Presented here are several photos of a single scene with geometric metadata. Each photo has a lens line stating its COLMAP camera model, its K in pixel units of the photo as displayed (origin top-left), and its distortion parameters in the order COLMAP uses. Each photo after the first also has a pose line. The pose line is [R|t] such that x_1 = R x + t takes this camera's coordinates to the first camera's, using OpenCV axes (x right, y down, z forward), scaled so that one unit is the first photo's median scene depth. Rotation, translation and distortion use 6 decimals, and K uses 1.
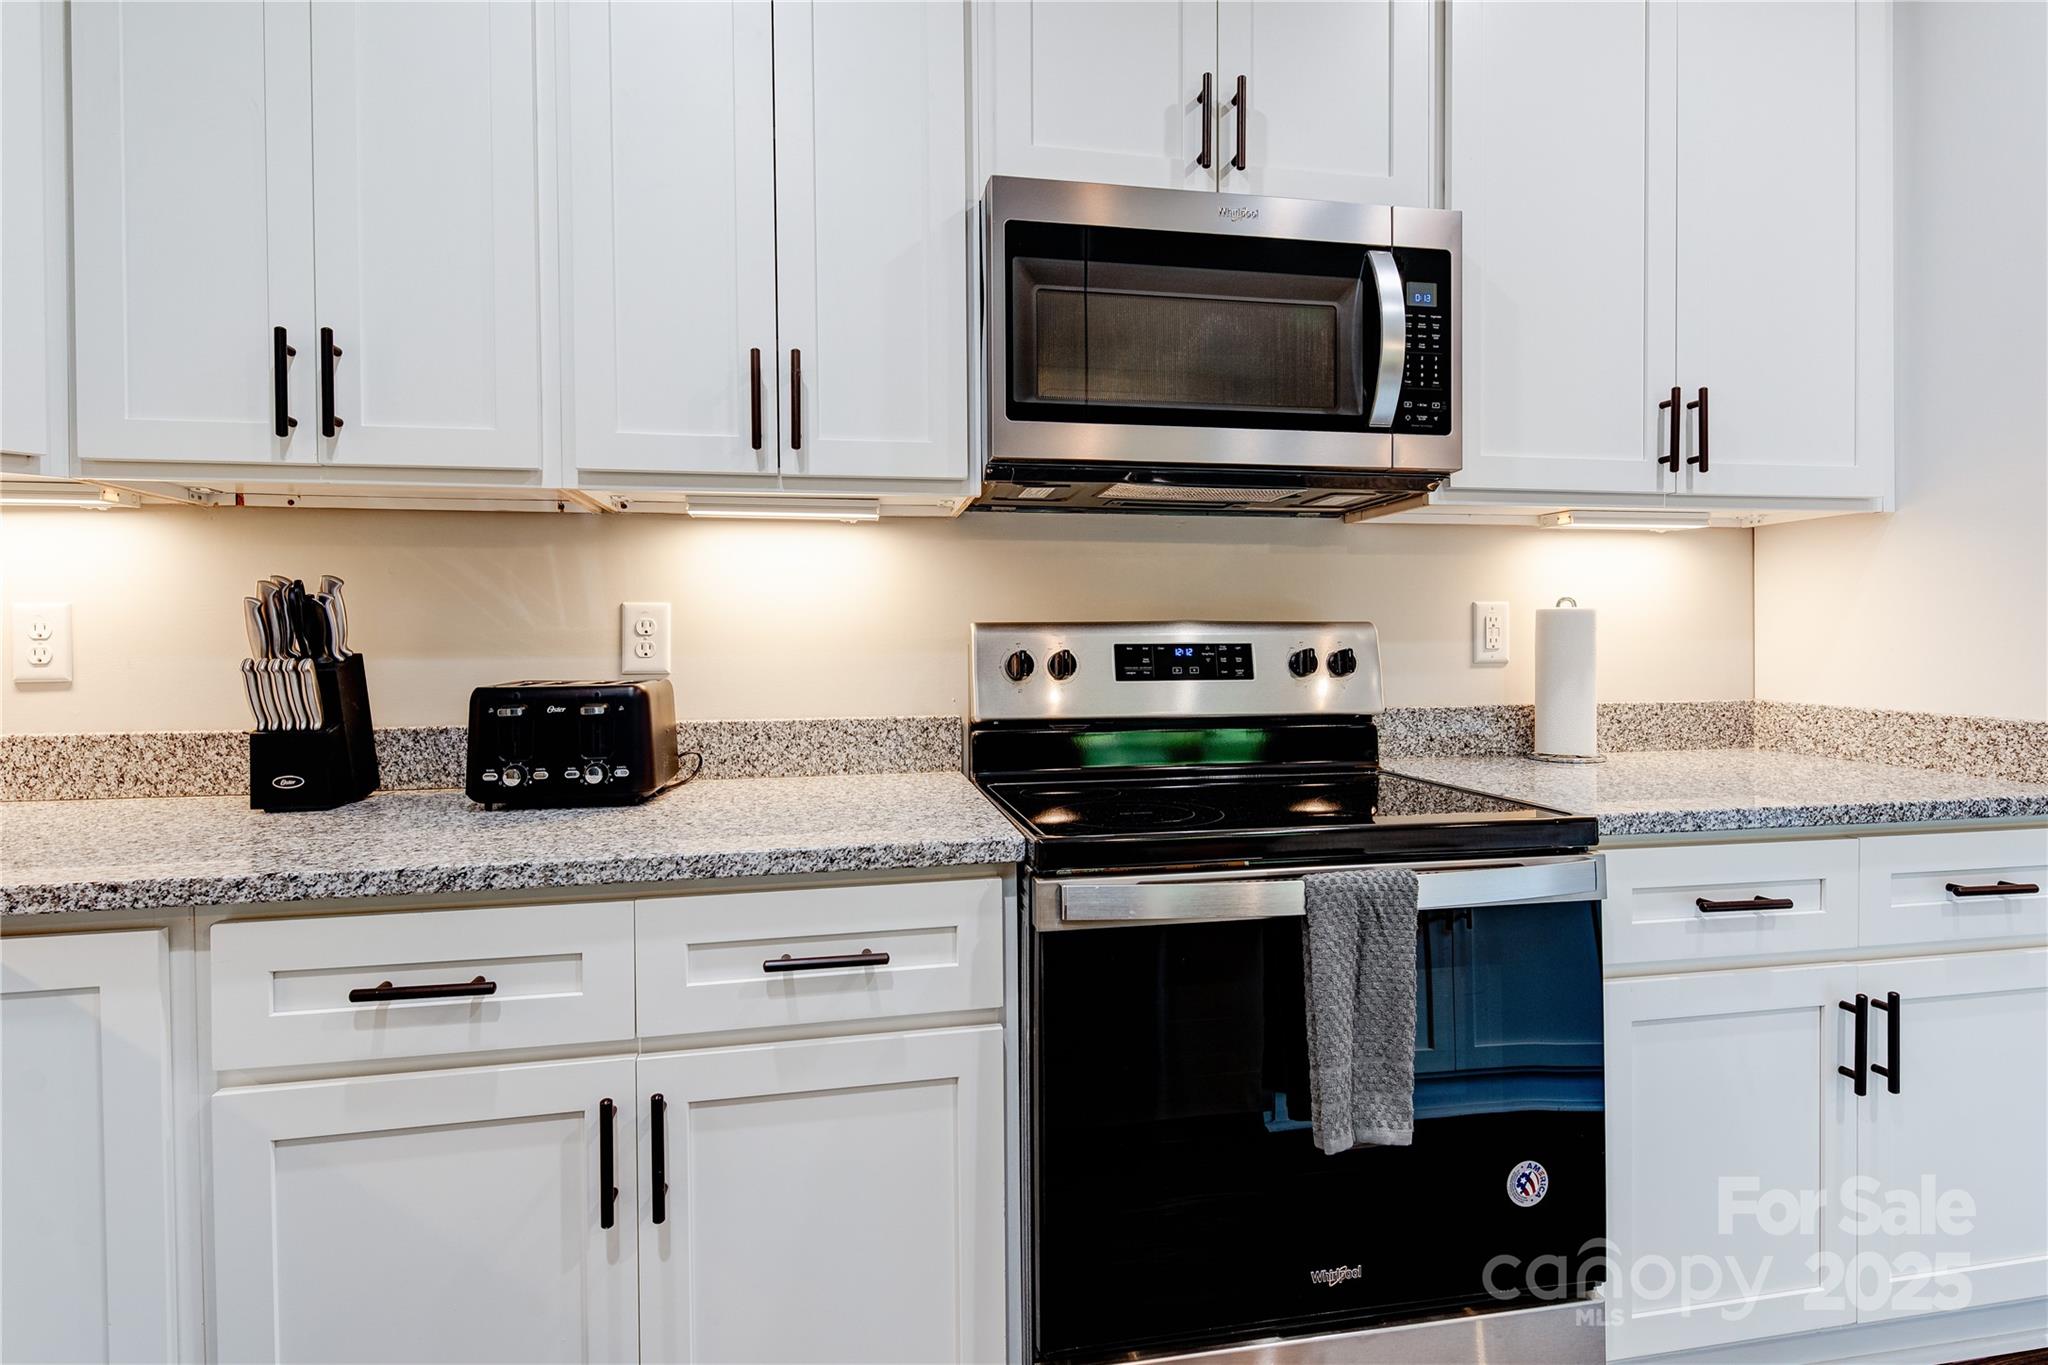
lens RADIAL K [[1053.4, 0, 1021.1], [0, 1053.4, 654.1], [0, 0, 1]] dist [0.000701, 0.000120]
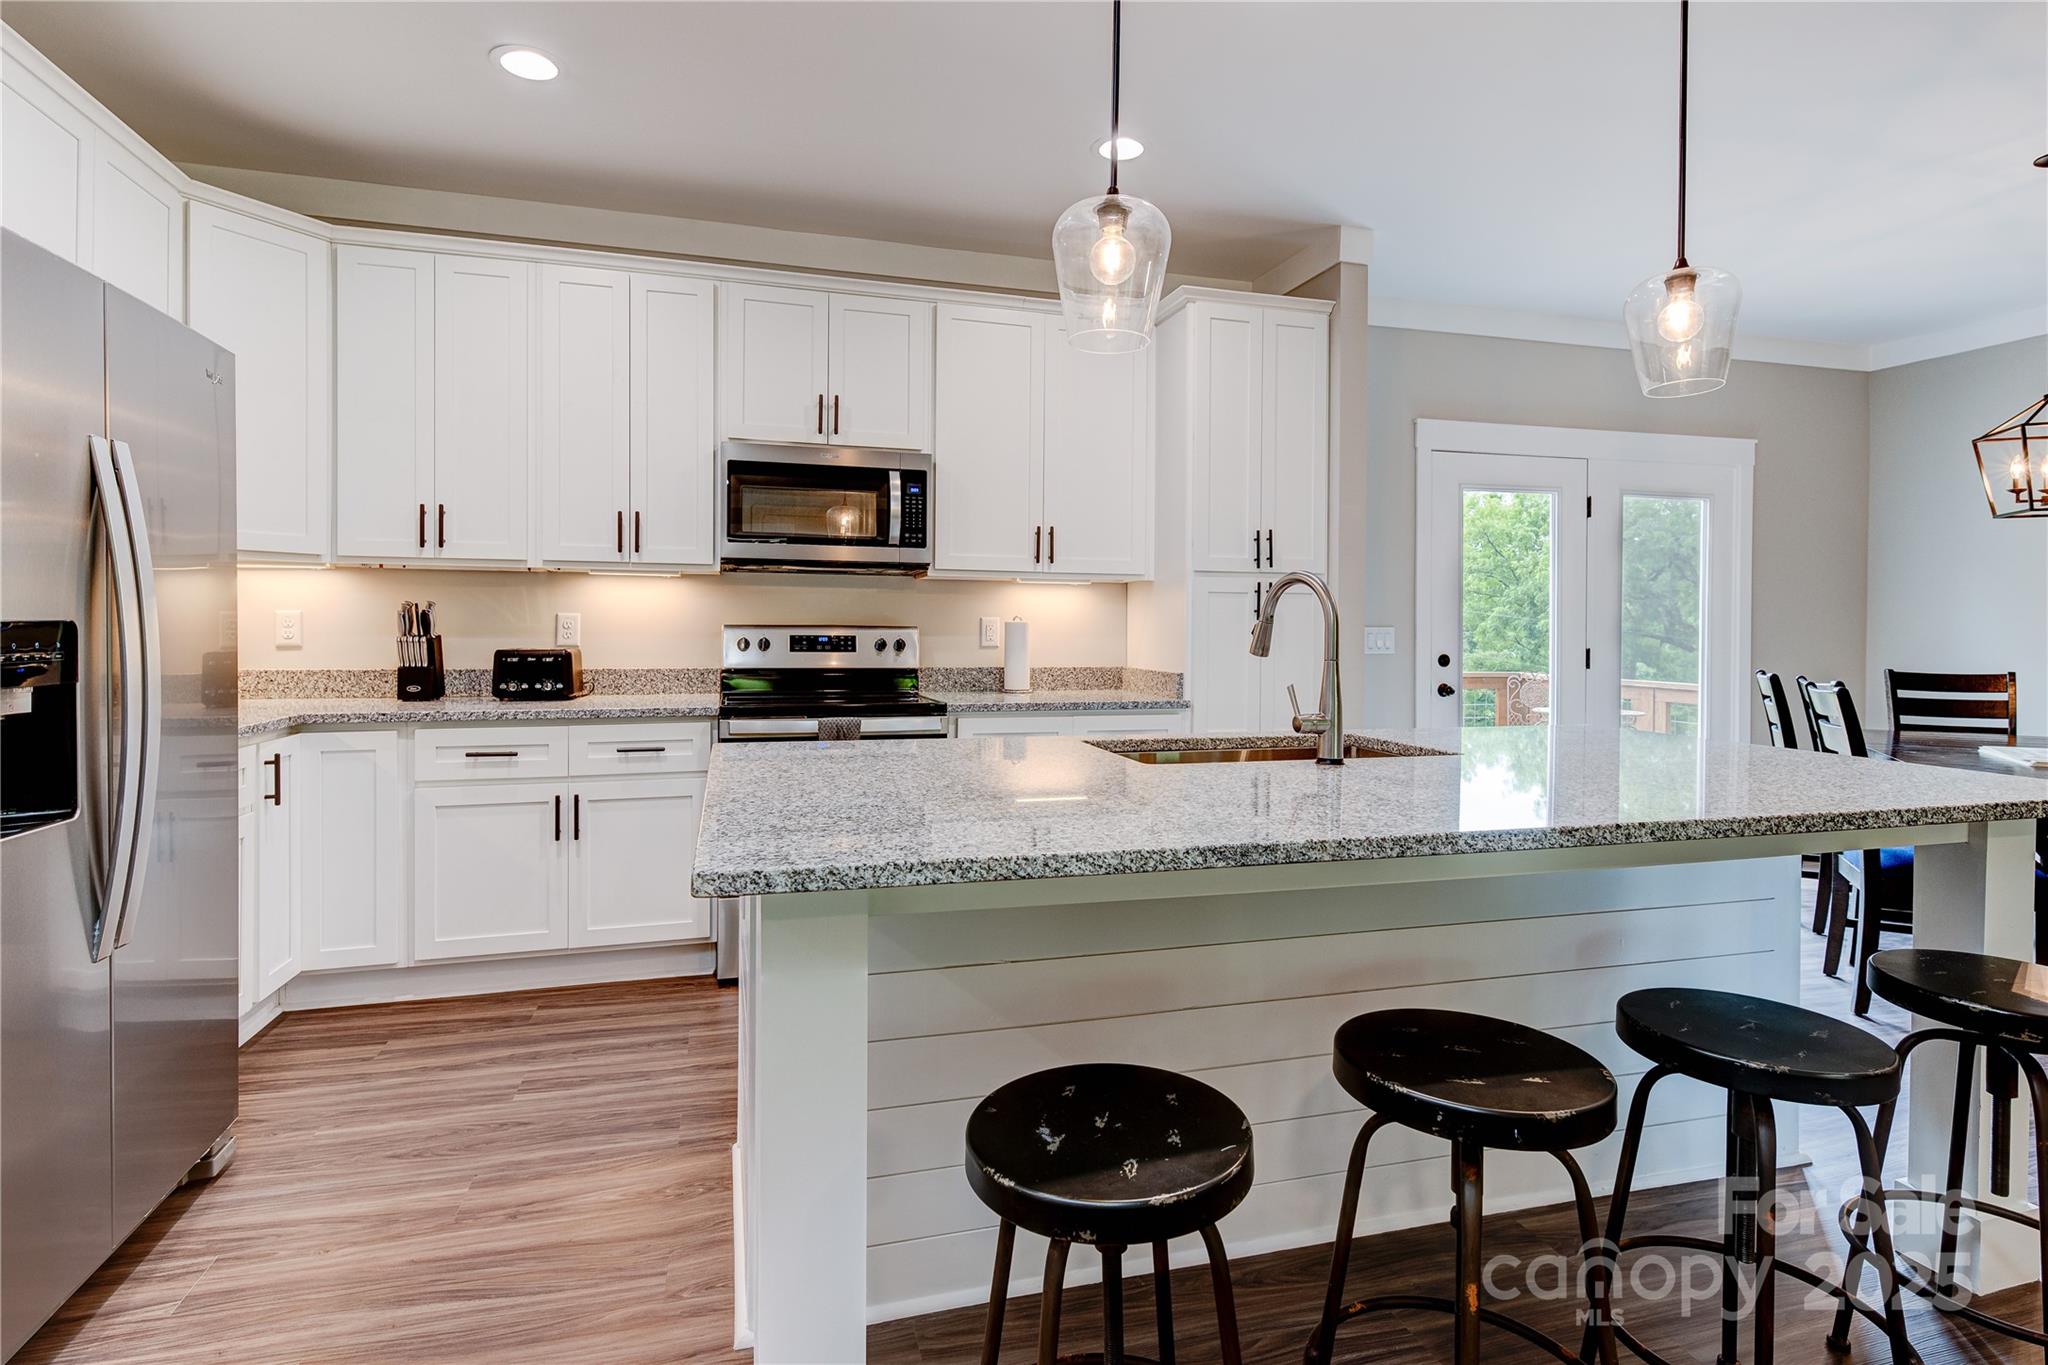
lens RADIAL K [[1042.6, 0, 1029.9], [0, 1042.6, 639.7], [0, 0, 1]] dist [0.001318, 0.000187]
pose [[0.994597, 0.012123, 0.103103, 0.421184], [-0.011275, 0.999898, -0.008806, 0.015514], [-0.103199, 0.007596, 0.994632, -1.411840]]
